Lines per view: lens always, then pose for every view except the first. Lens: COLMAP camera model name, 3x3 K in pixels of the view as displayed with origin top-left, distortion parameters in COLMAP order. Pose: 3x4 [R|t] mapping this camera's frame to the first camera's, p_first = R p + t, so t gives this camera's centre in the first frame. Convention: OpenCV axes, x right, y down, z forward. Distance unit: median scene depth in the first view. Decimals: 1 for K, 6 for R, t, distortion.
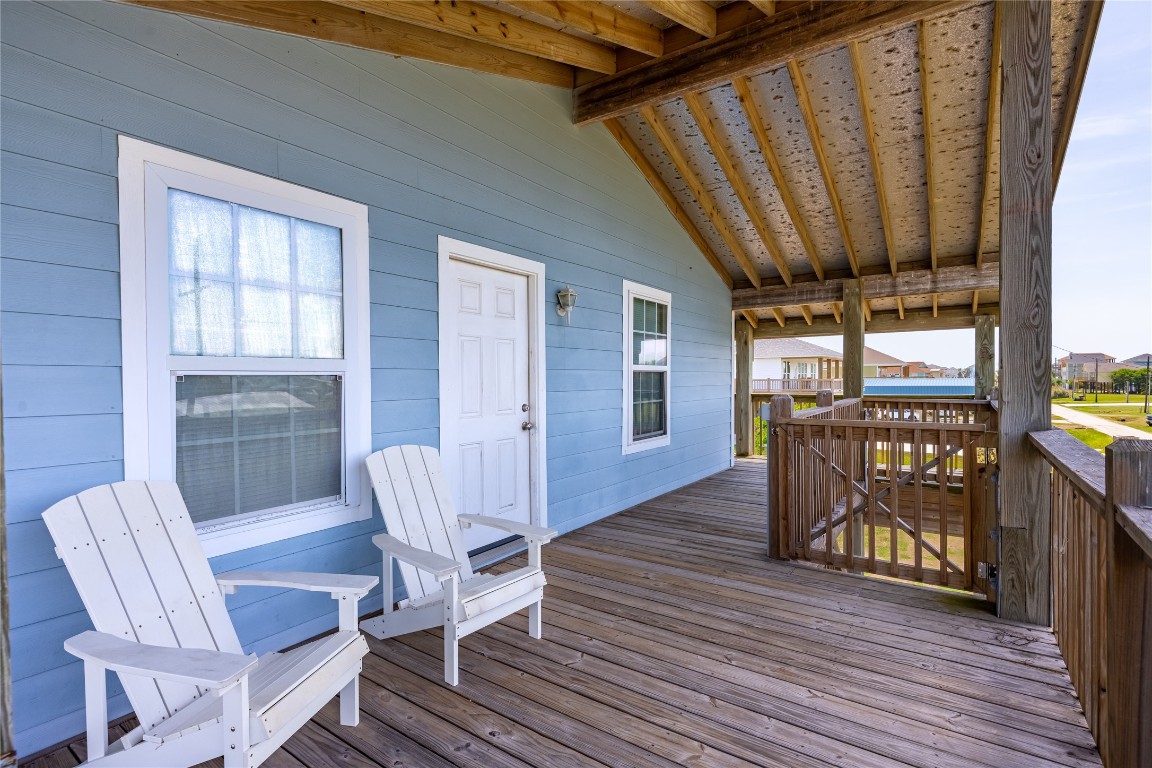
lens RADIAL K [[560.6, 0, 577.2], [0, 560.6, 385.7], [0, 0, 1]] dist [0.000911, 0.002002]
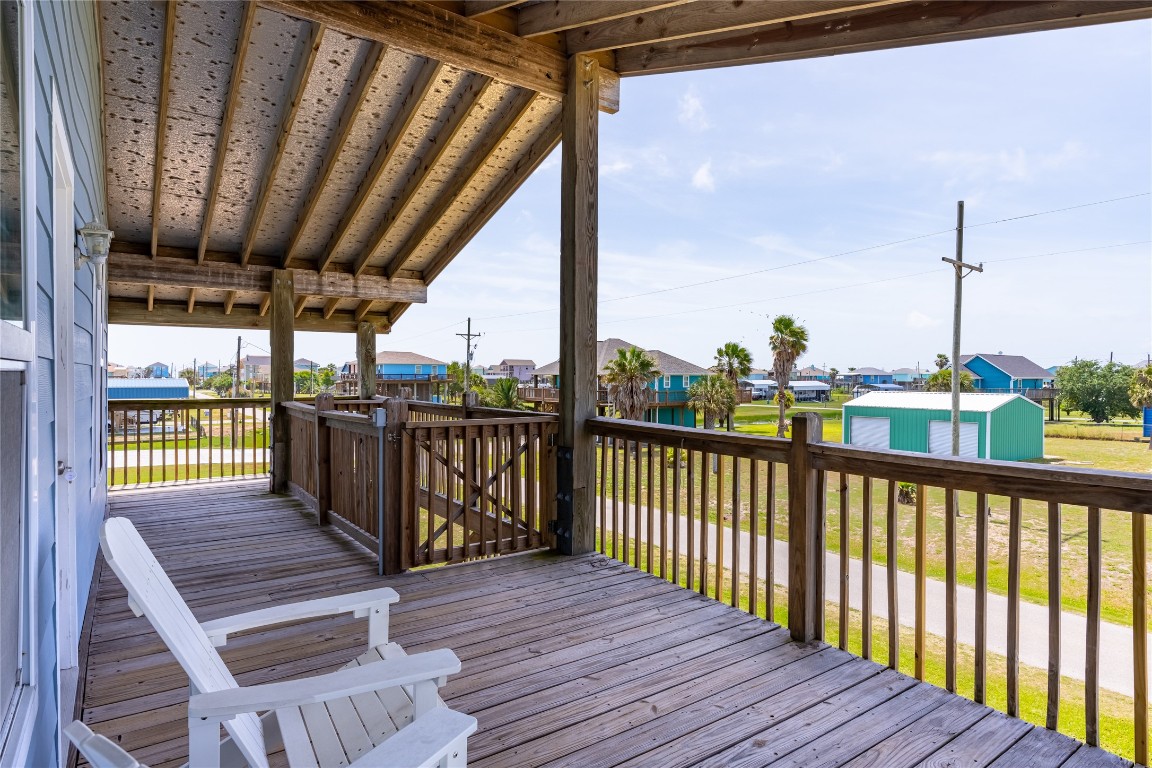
lens RADIAL K [[641.1, 0, 579.5], [0, 641.1, 385.6], [0, 0, 1]] dist [-0.003651, -0.000107]
pose [[0.322893, -0.003427, 0.946429, -0.496283], [0.005595, 0.999983, 0.001712, -0.004015], [-0.946419, 0.004743, 0.322906, 0.324892]]
